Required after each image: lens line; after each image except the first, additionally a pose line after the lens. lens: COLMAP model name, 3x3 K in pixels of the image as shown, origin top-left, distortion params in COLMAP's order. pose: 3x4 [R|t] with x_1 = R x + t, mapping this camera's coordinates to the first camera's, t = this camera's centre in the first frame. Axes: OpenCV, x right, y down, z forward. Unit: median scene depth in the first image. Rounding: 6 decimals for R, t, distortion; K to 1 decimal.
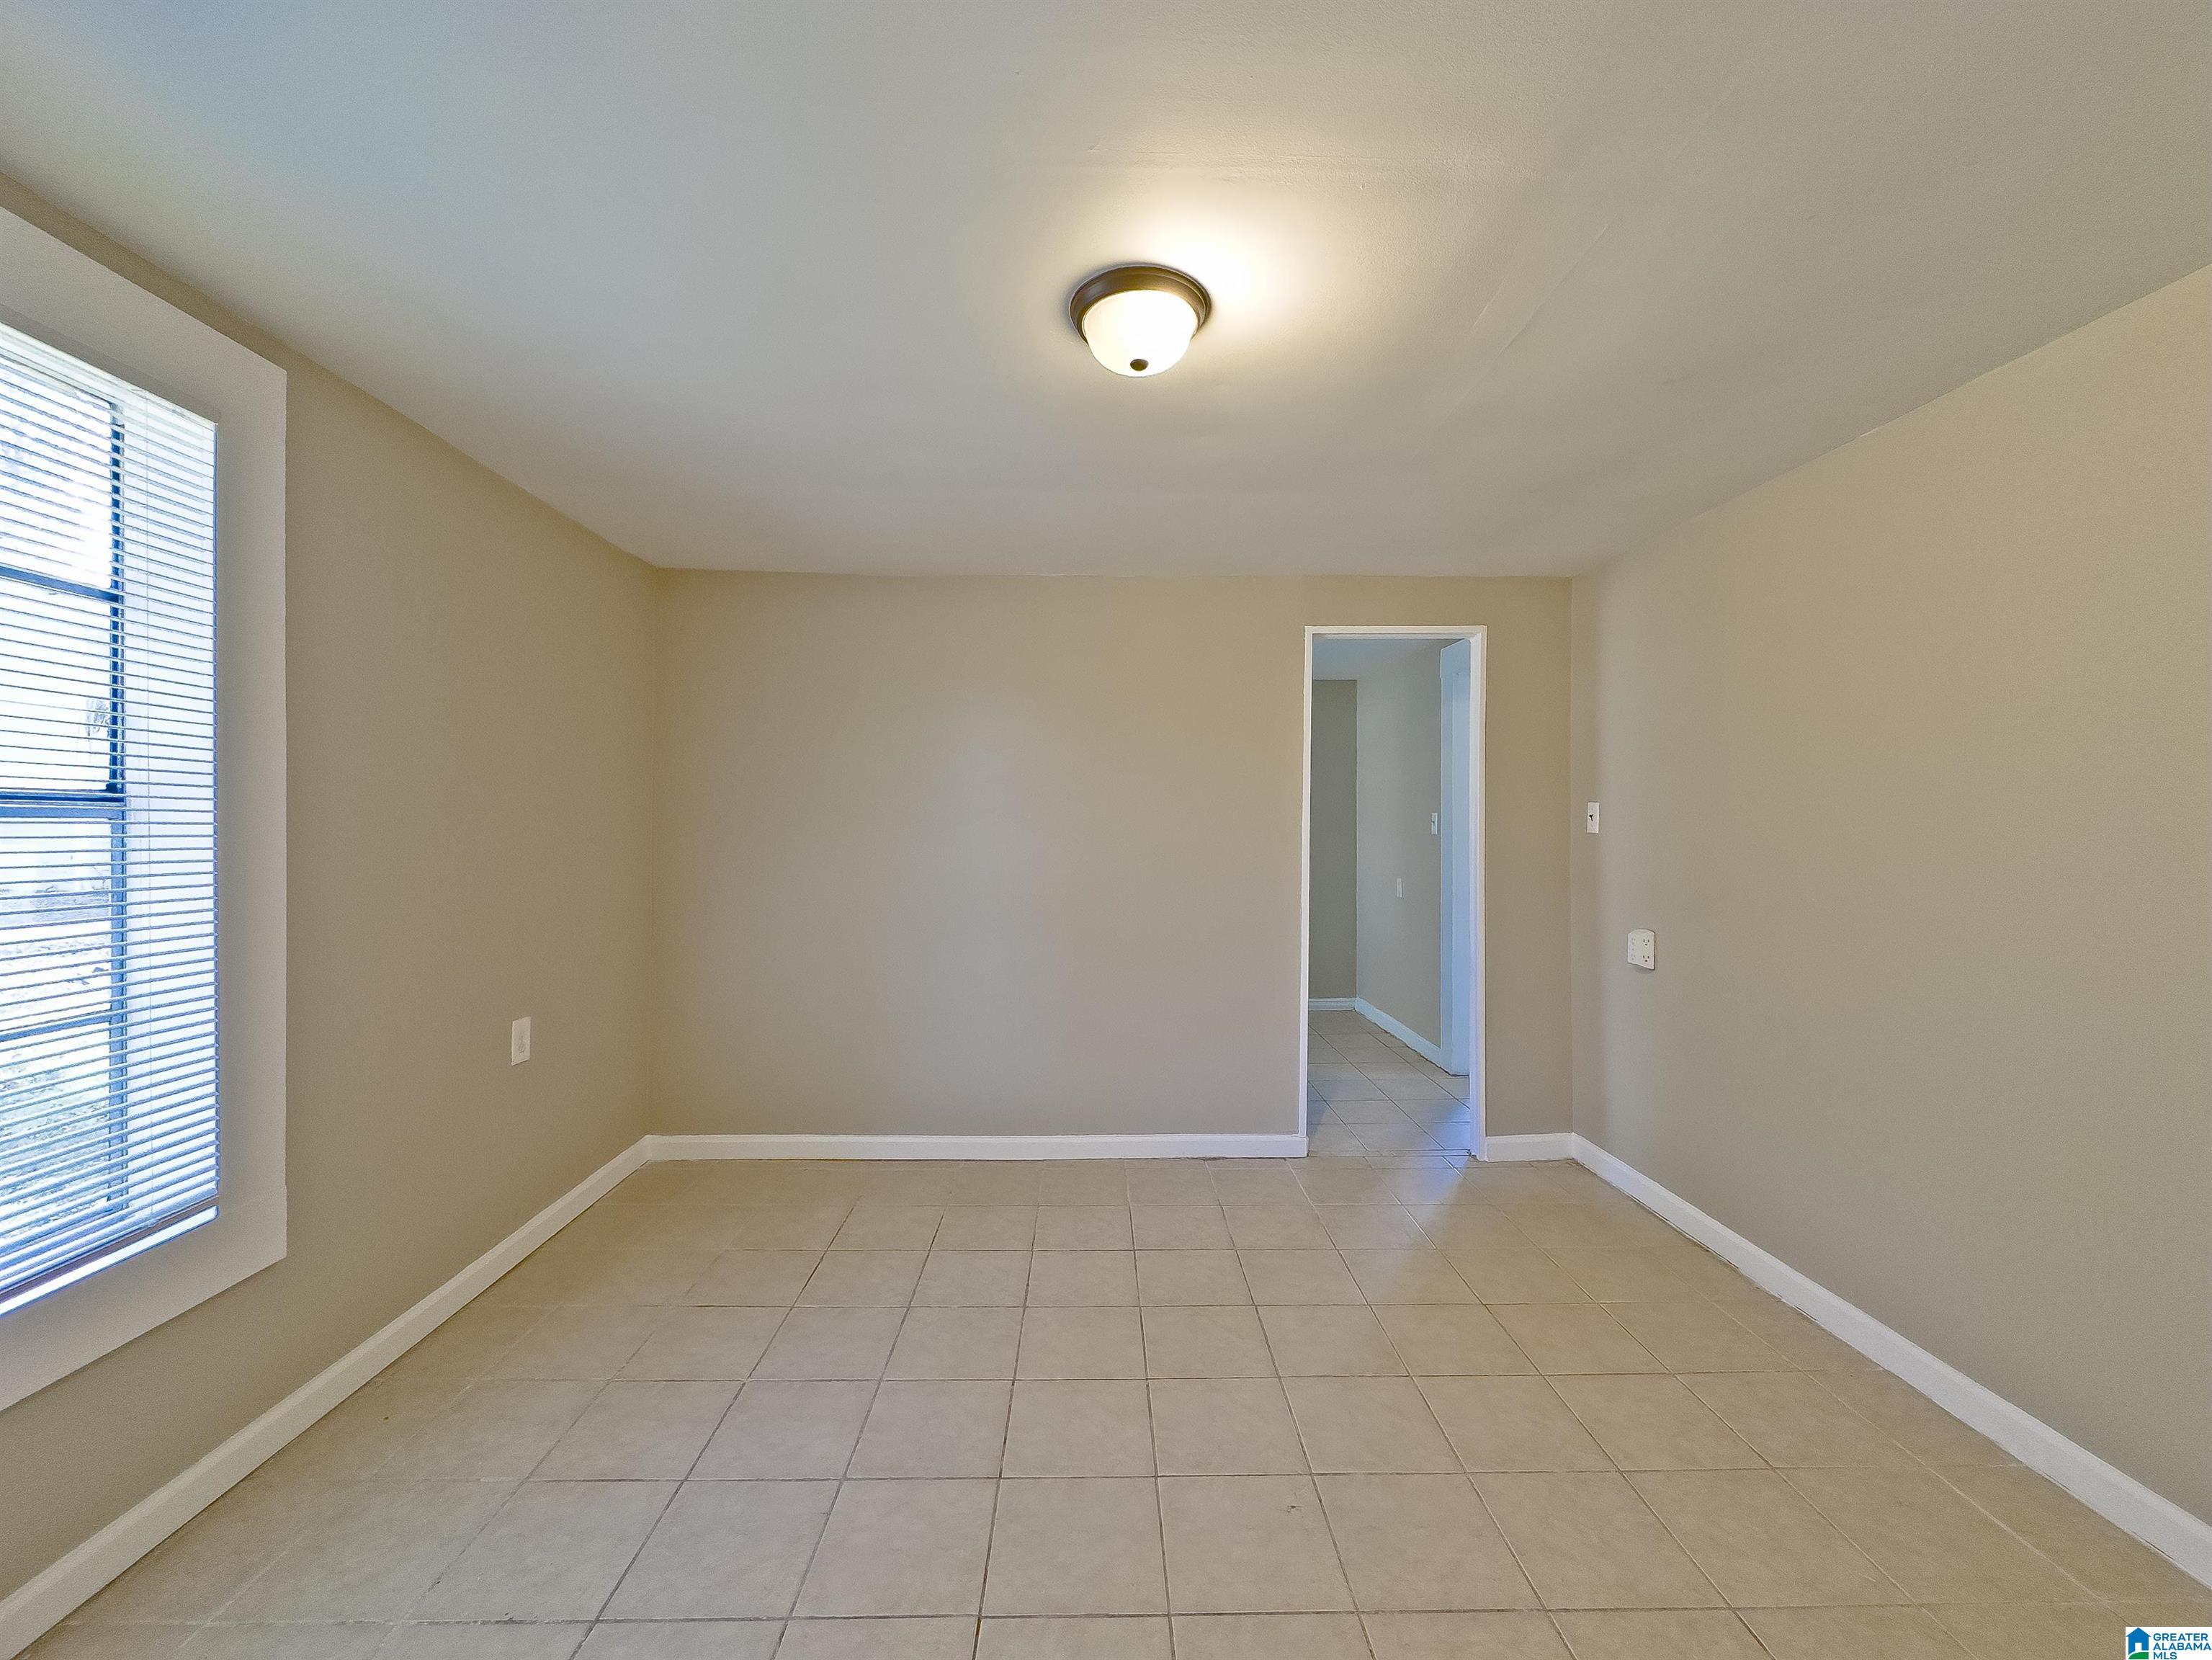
lens RADIAL K [[887.7, 0, 1107.1], [0, 887.7, 822.7], [0, 0, 1]] dist [0.001872, 0.000012]
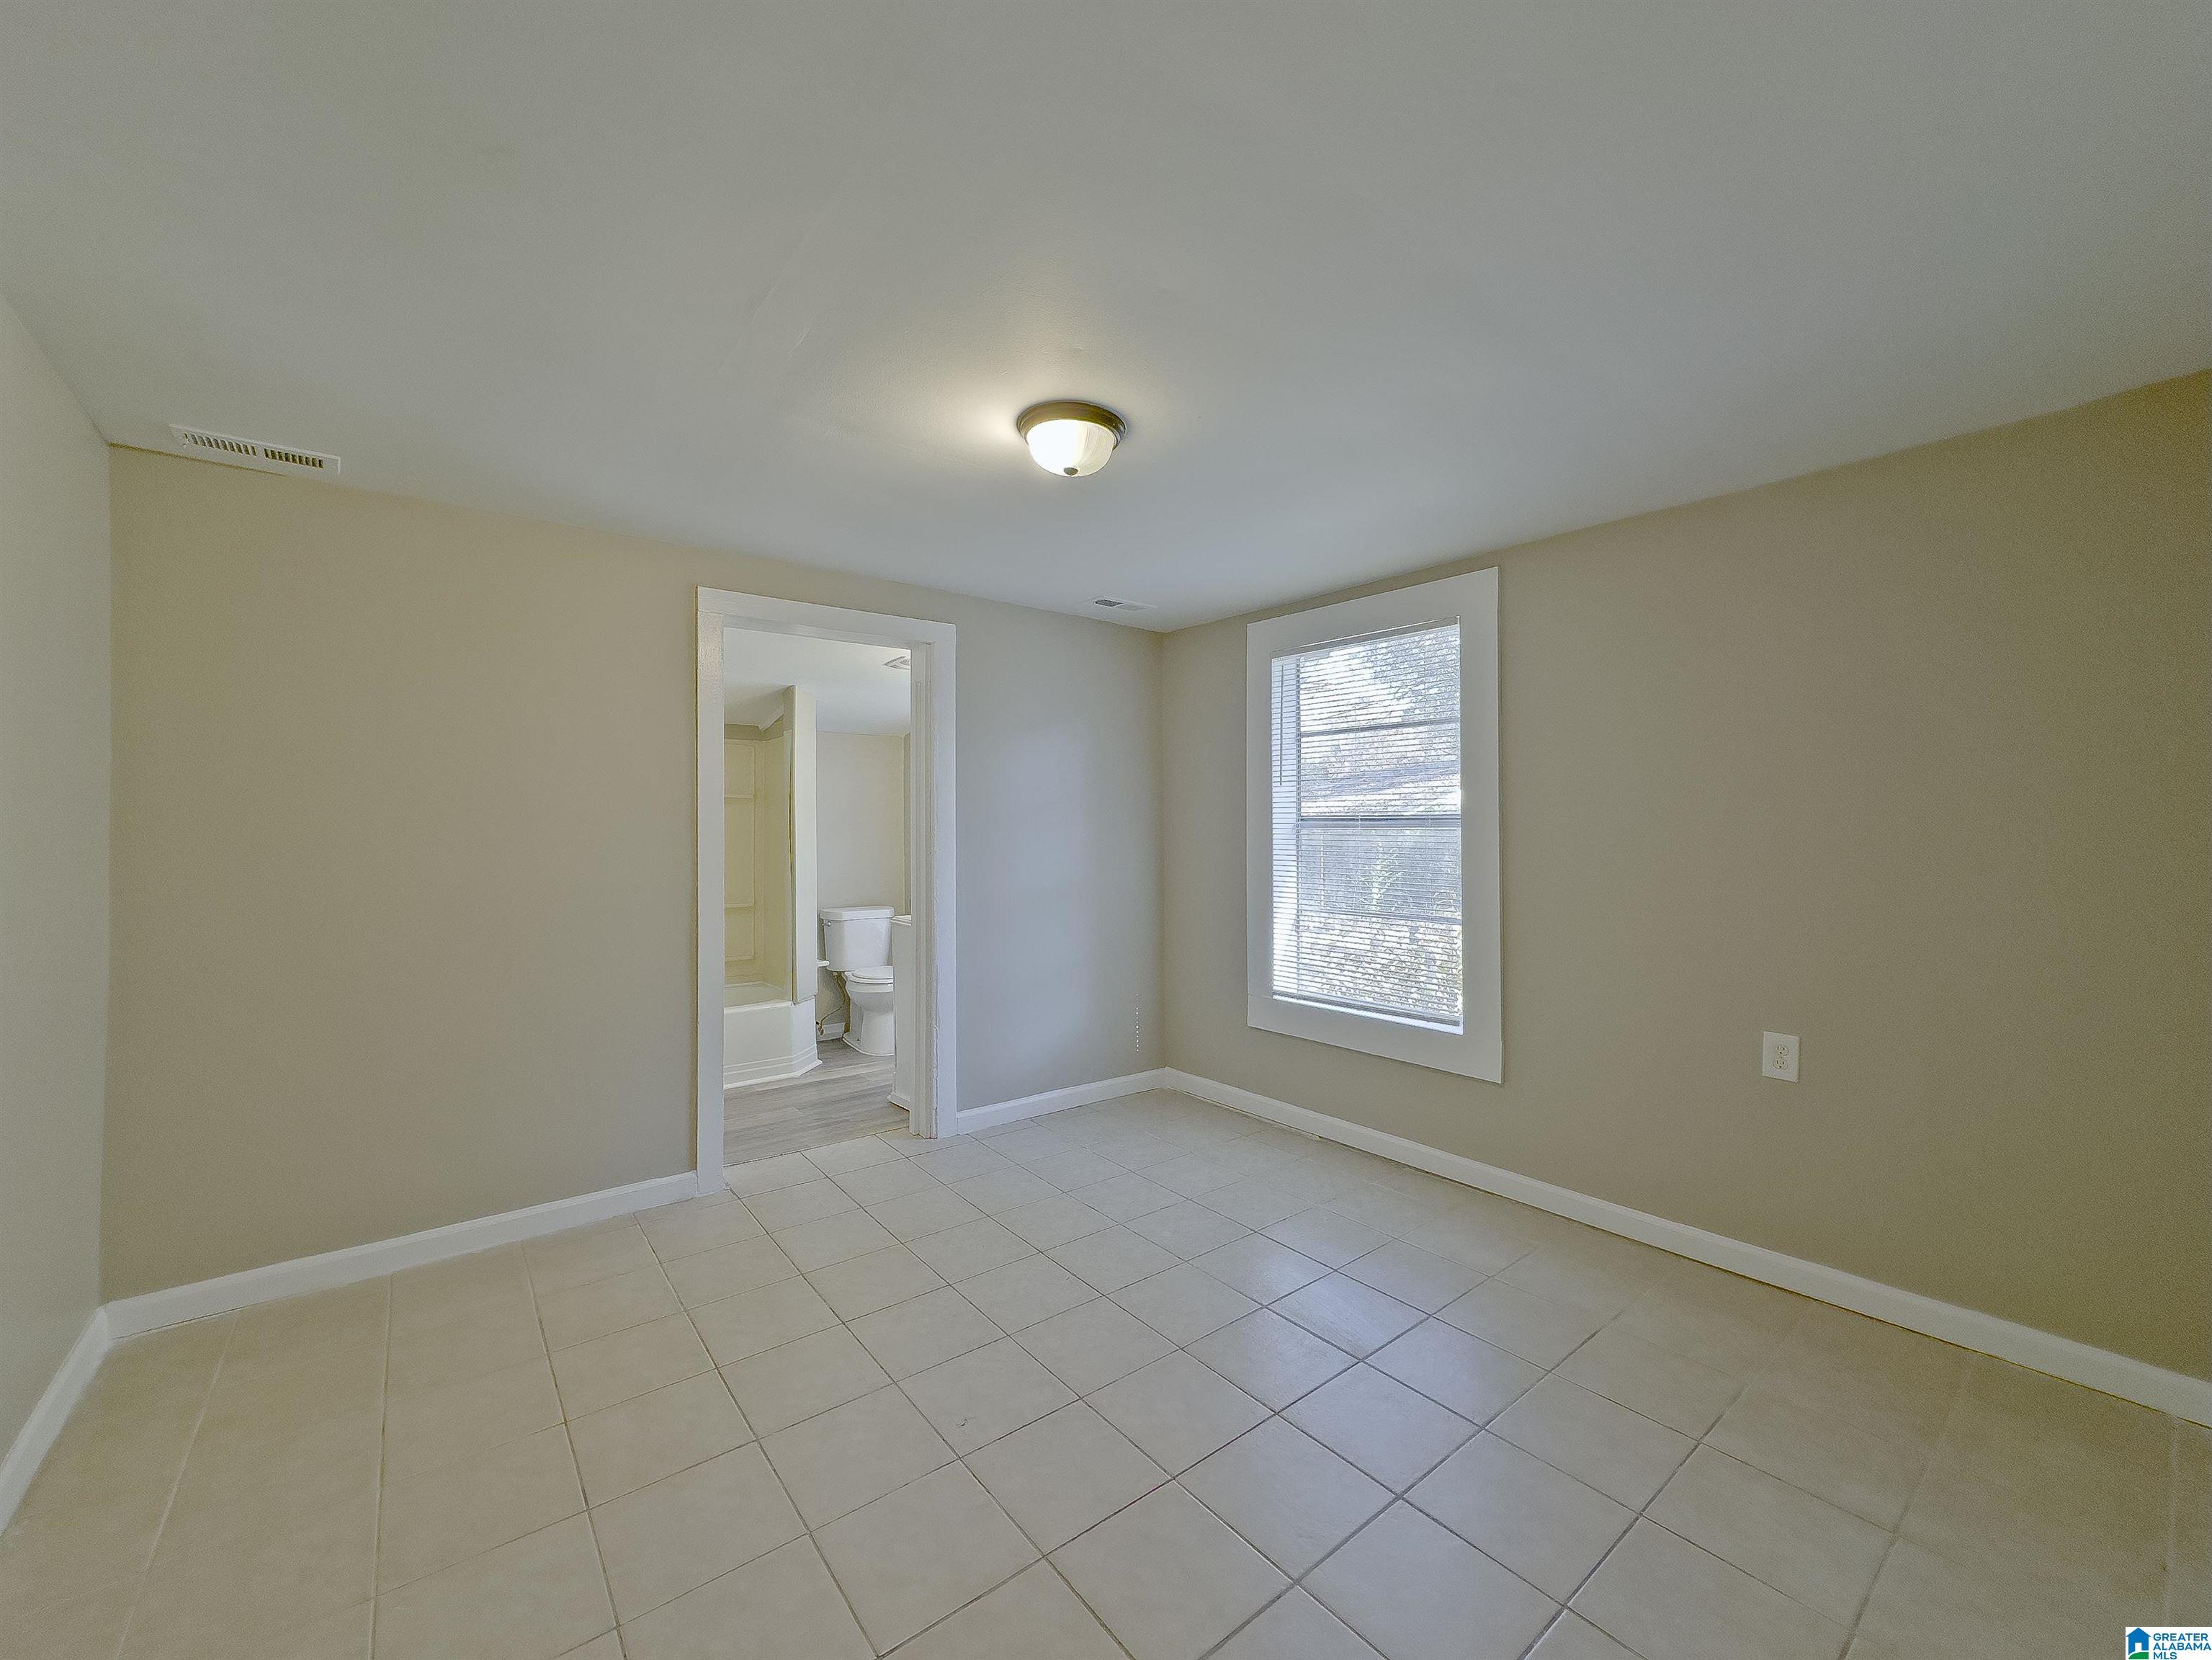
lens RADIAL K [[887.7, 0, 1109.3], [0, 887.7, 835.7], [0, 0, 1]] dist [0.001872, 0.000012]
pose [[-0.799757, -0.010107, -0.600239, 0.670106], [-0.008449, 0.999949, -0.005580, 0.027574], [0.600265, 0.000608, -0.799801, 1.818765]]
